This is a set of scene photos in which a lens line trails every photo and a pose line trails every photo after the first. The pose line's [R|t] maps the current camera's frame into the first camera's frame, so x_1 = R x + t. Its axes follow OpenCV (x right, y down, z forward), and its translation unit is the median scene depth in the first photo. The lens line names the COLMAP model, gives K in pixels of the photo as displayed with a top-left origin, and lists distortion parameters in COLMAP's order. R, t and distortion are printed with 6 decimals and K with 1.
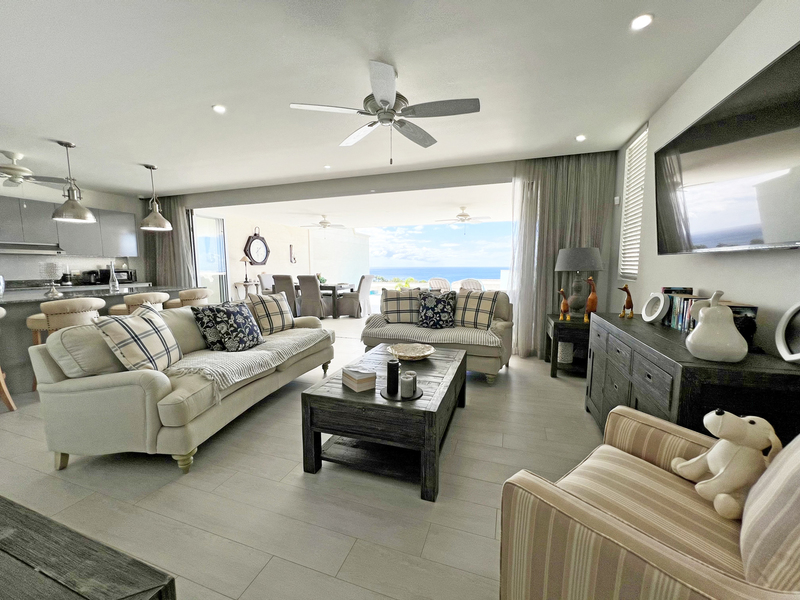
lens RADIAL K [[324.2, 0, 400.0], [0, 324.2, 300.0], [0, 0, 1]] dist [-0.001102, -0.000242]
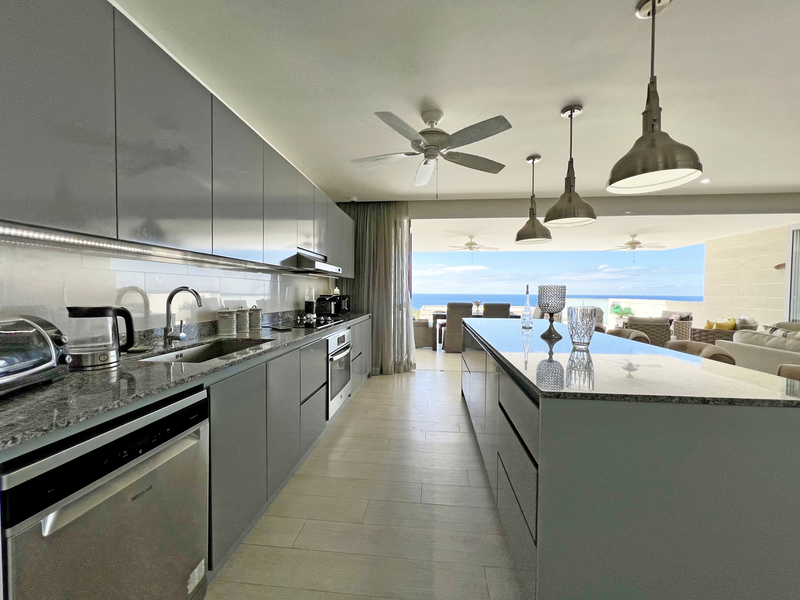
lens RADIAL K [[324.2, 0, 400.0], [0, 324.2, 300.0], [0, 0, 1]] dist [-0.001102, -0.000242]
pose [[0.971130, 0.002838, 0.238533, -0.649642], [0.016576, 0.996709, -0.079344, -0.018365], [-0.237974, 0.081008, 0.967888, 0.200407]]
